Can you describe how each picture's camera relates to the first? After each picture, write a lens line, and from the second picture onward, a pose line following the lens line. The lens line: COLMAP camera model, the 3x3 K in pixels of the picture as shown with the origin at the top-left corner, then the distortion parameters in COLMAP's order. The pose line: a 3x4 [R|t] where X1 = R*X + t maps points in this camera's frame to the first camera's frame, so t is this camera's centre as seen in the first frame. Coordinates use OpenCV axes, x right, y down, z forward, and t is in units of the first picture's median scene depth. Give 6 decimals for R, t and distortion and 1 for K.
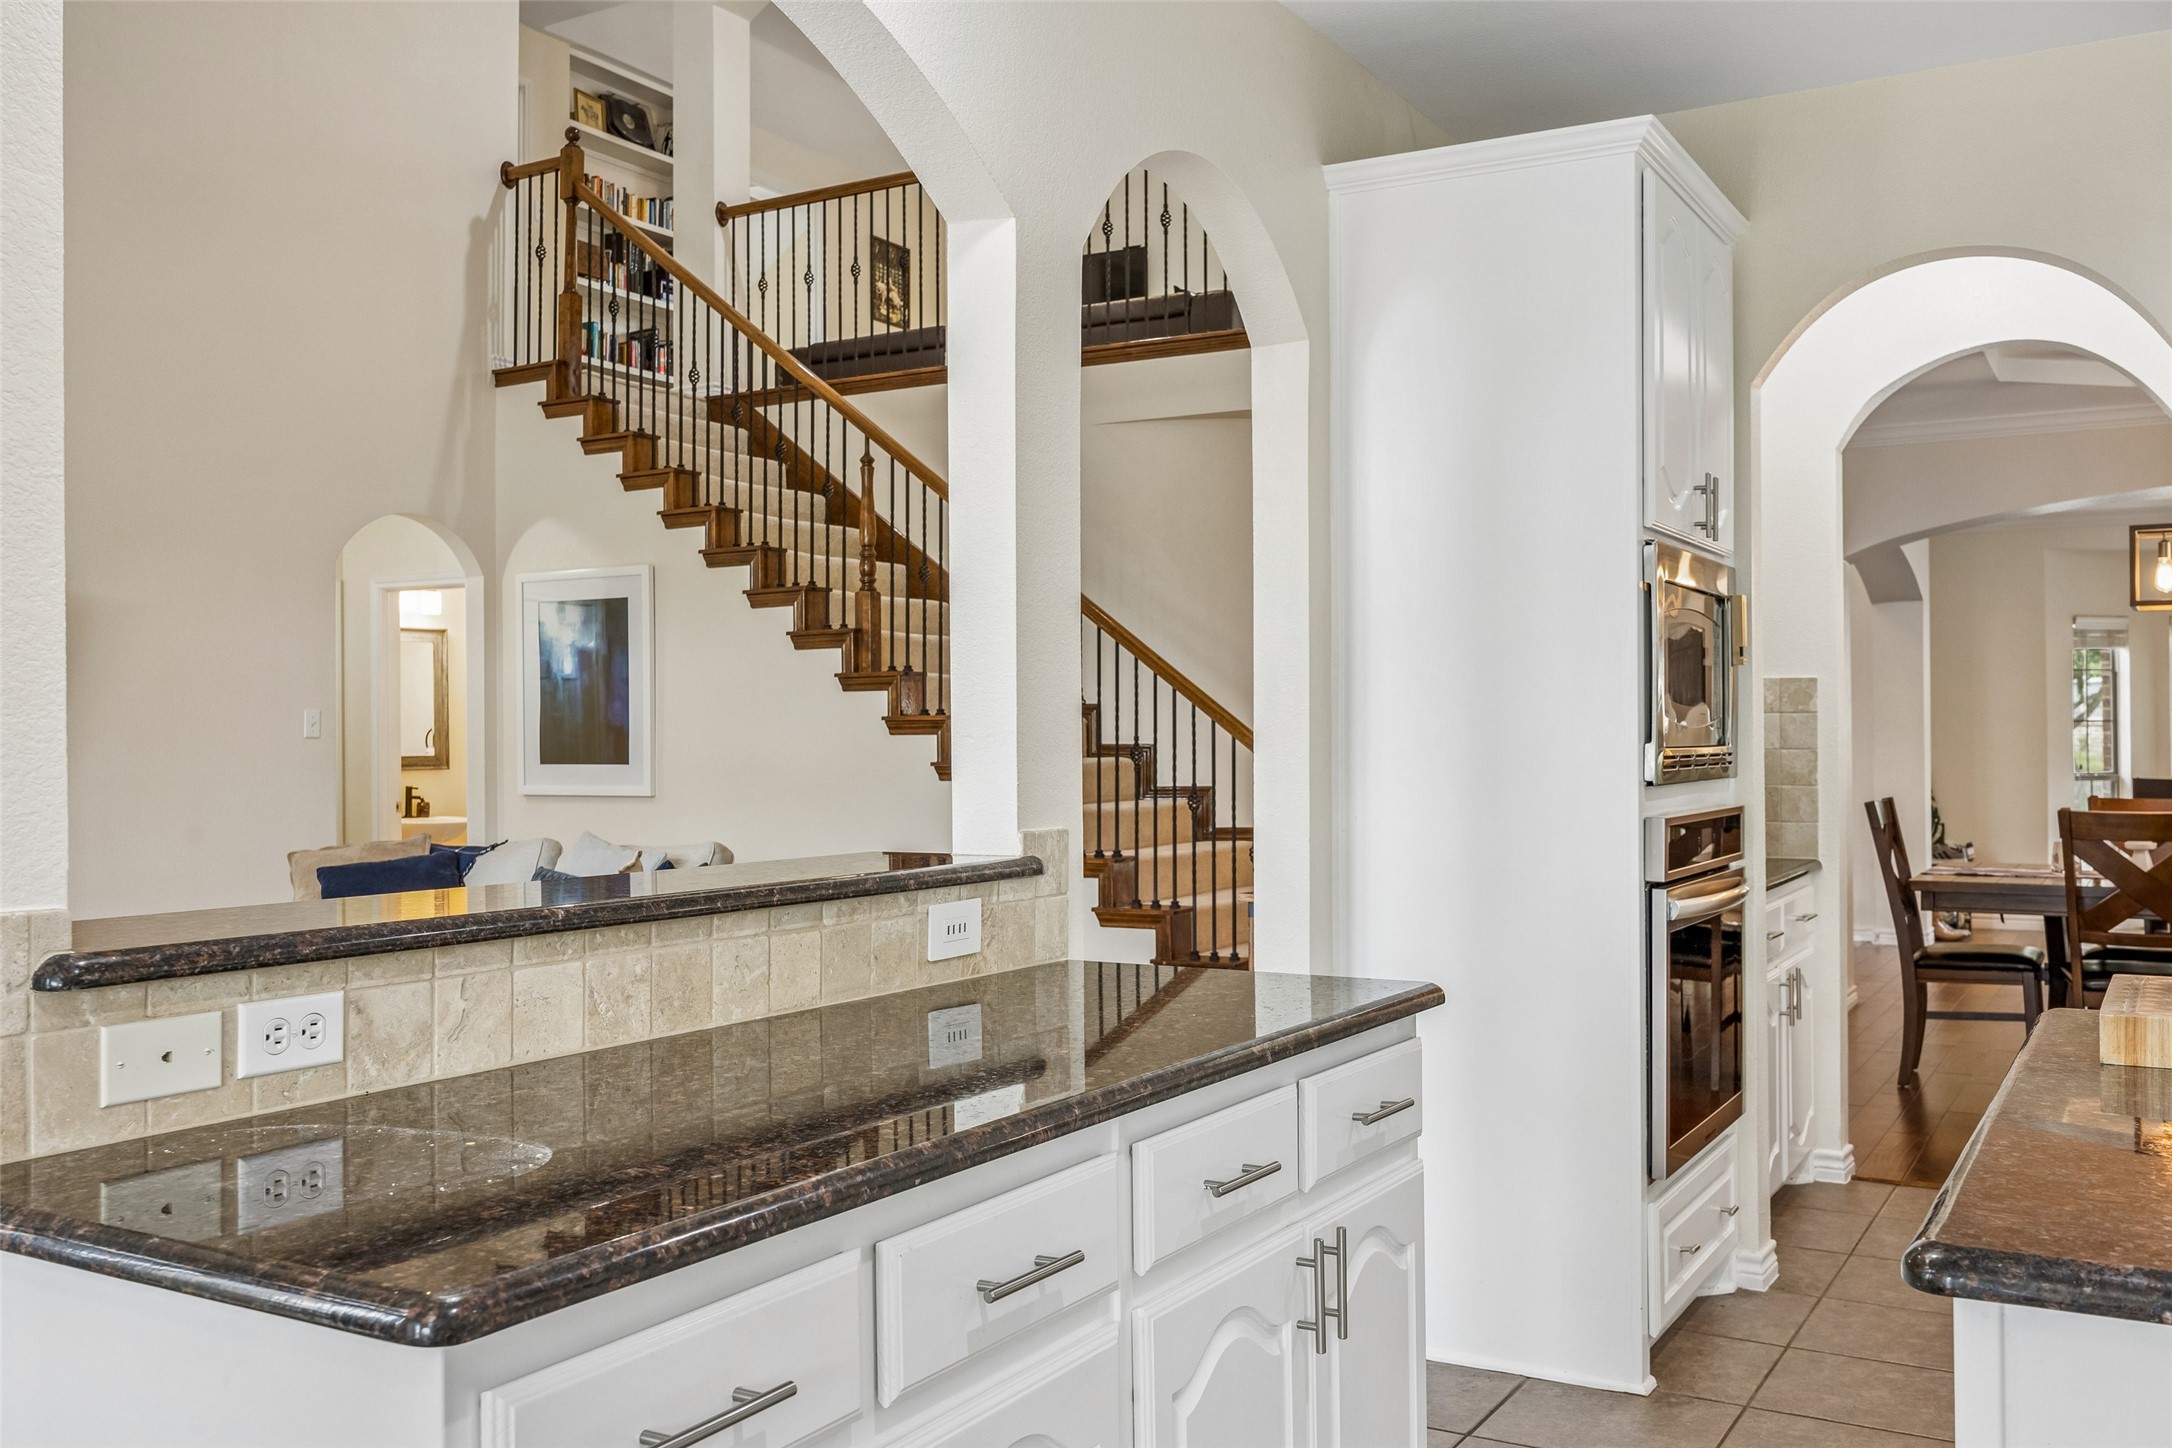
lens RADIAL K [[1899.8, 0, 1079.1], [0, 1899.8, 721.5], [0, 0, 1]] dist [-0.007359, -0.006077]
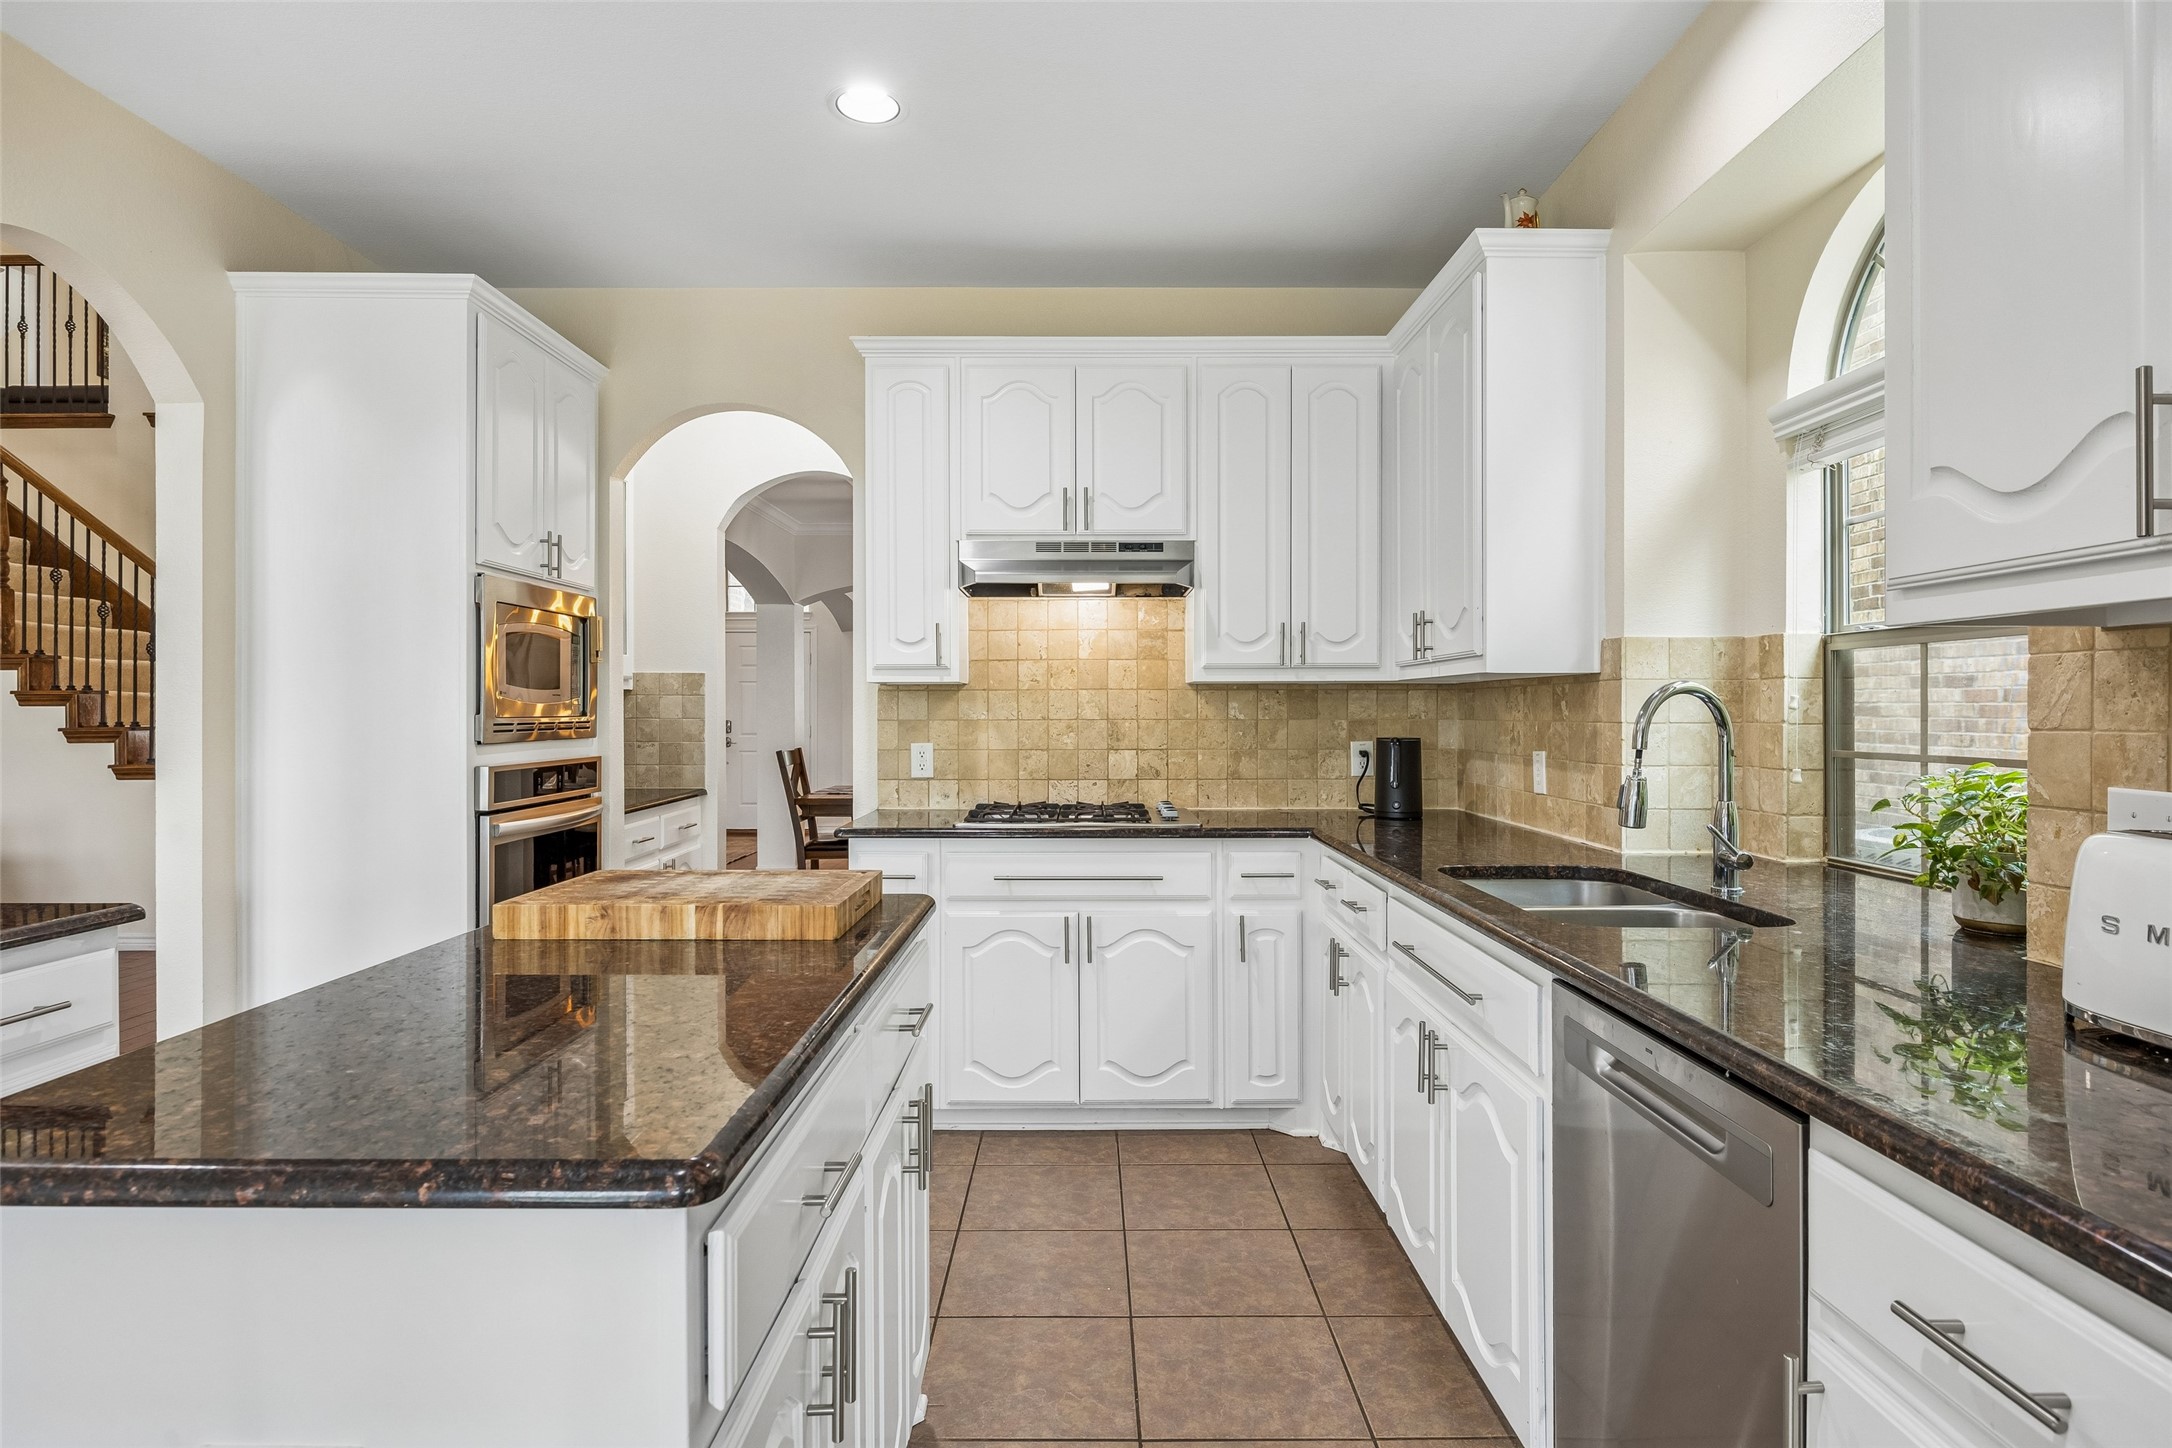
lens RADIAL K [[1169.6, 0, 1091.5], [0, 1169.6, 712.9], [0, 0, 1]] dist [-0.007021, -0.001172]
pose [[0.856297, 0.003153, 0.516475, 0.222617], [-0.008568, 0.999930, 0.008101, -0.000857], [-0.516413, -0.011362, 0.856264, 0.004874]]
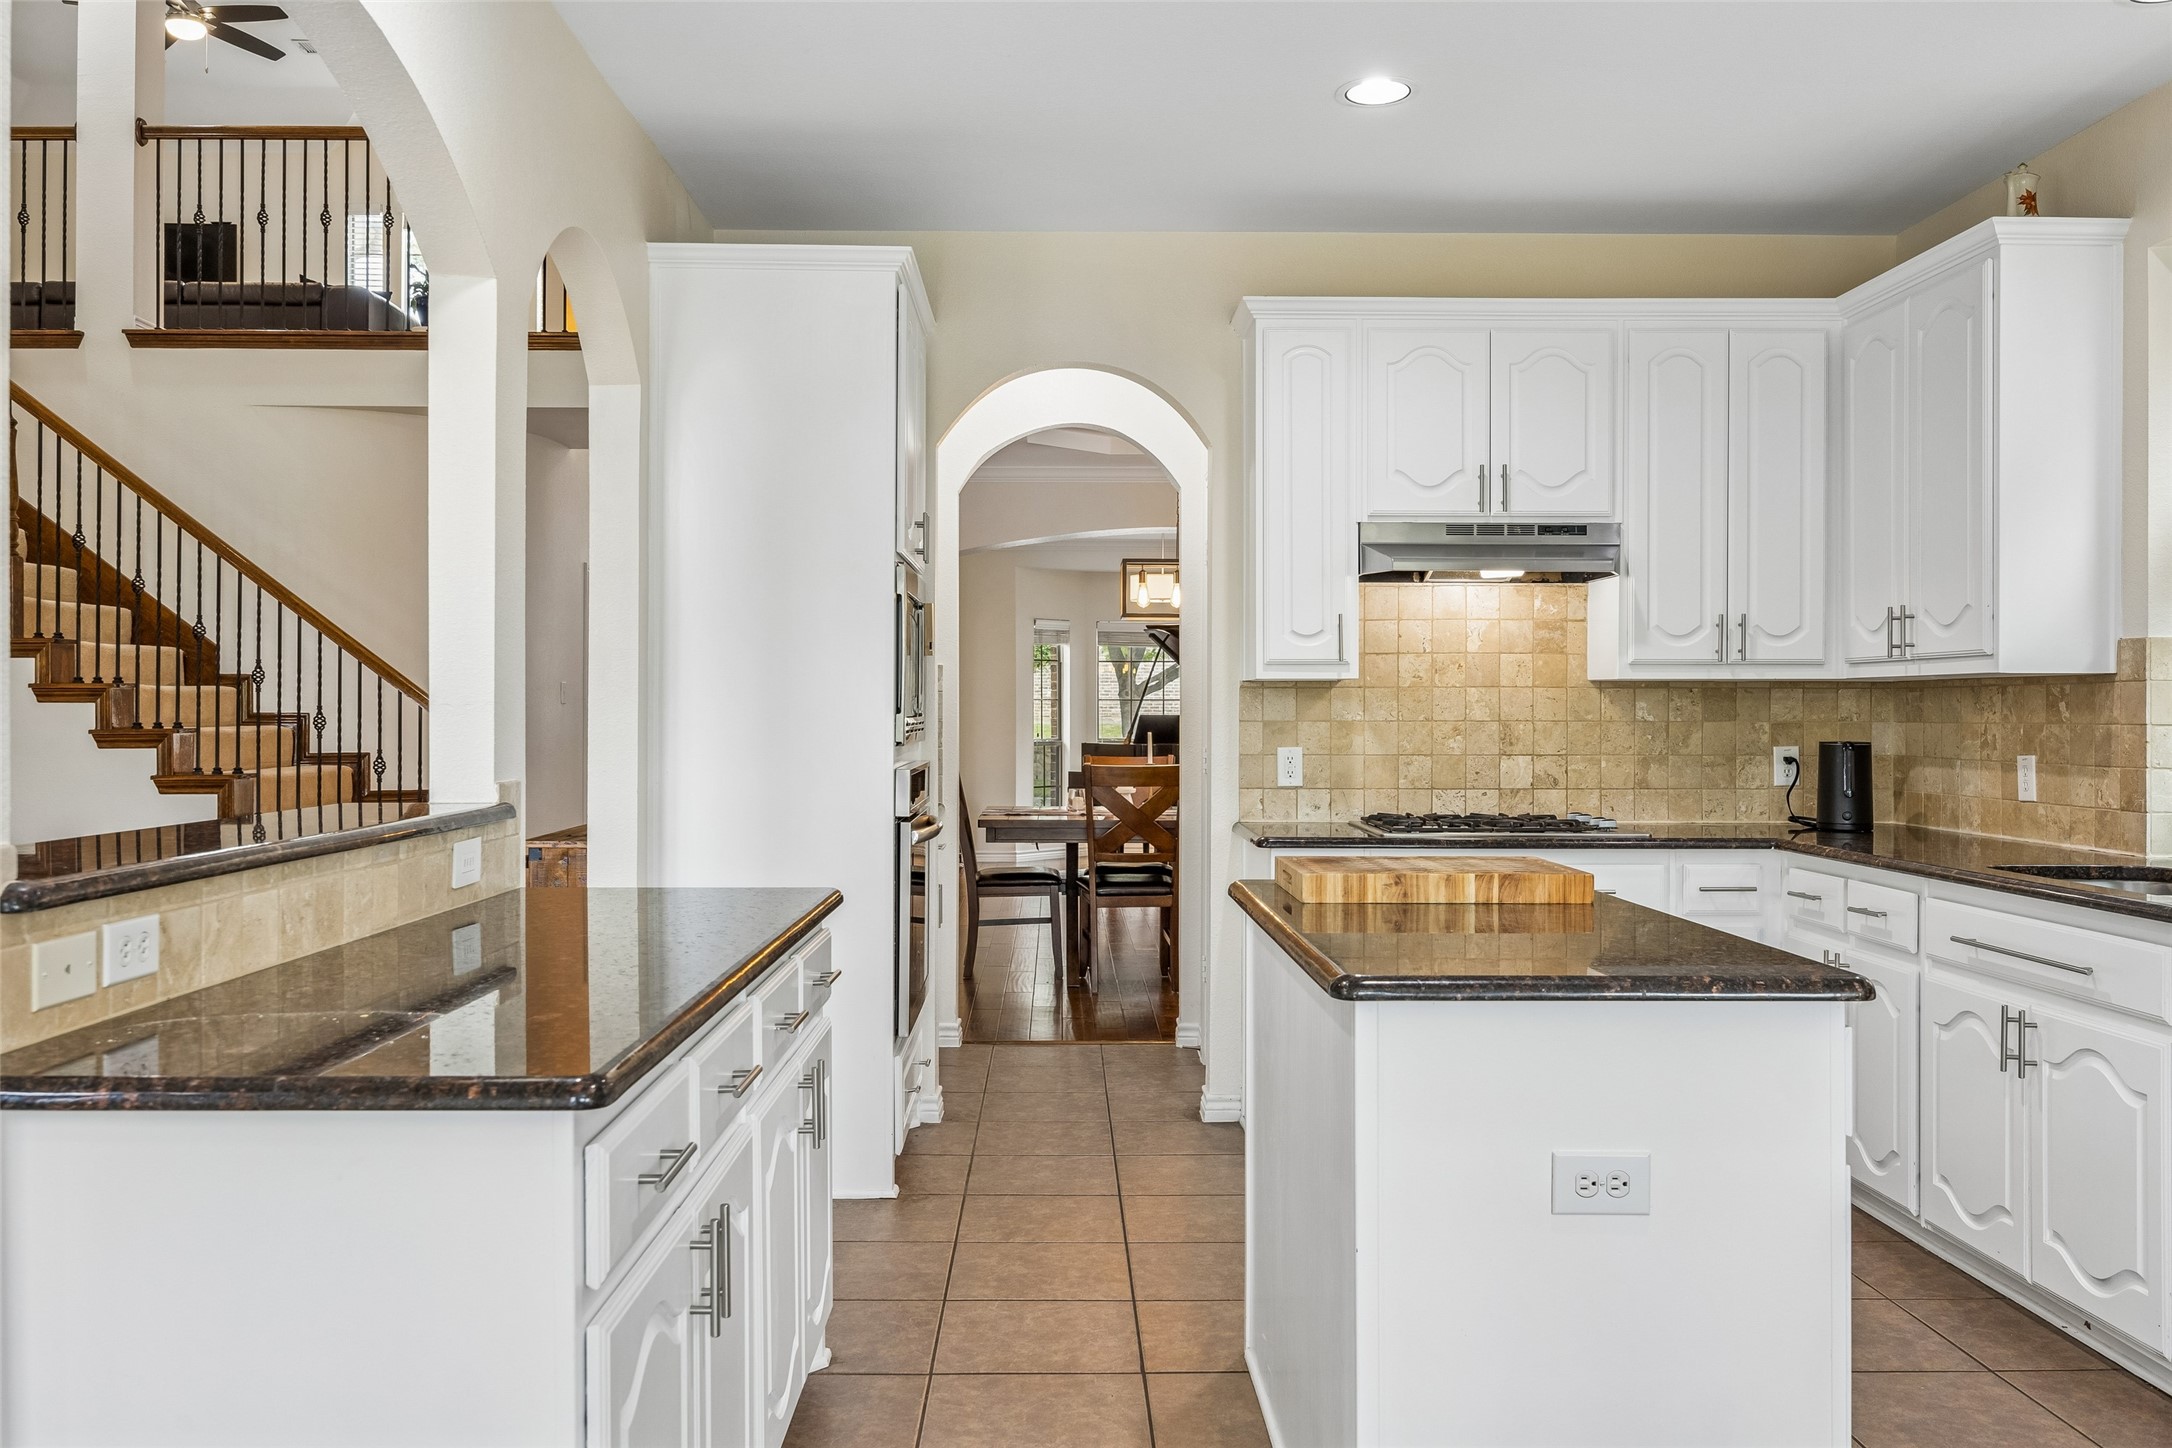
lens RADIAL K [[1732.9, 0, 1082.3], [0, 1732.9, 713.9], [0, 0, 1]] dist [0.006935, -0.019943]
pose [[0.854826, 0.005416, 0.518887, -0.208138], [-0.010970, 0.999911, 0.007636, 0.000665], [-0.518799, -0.012220, 0.854809, -0.106795]]
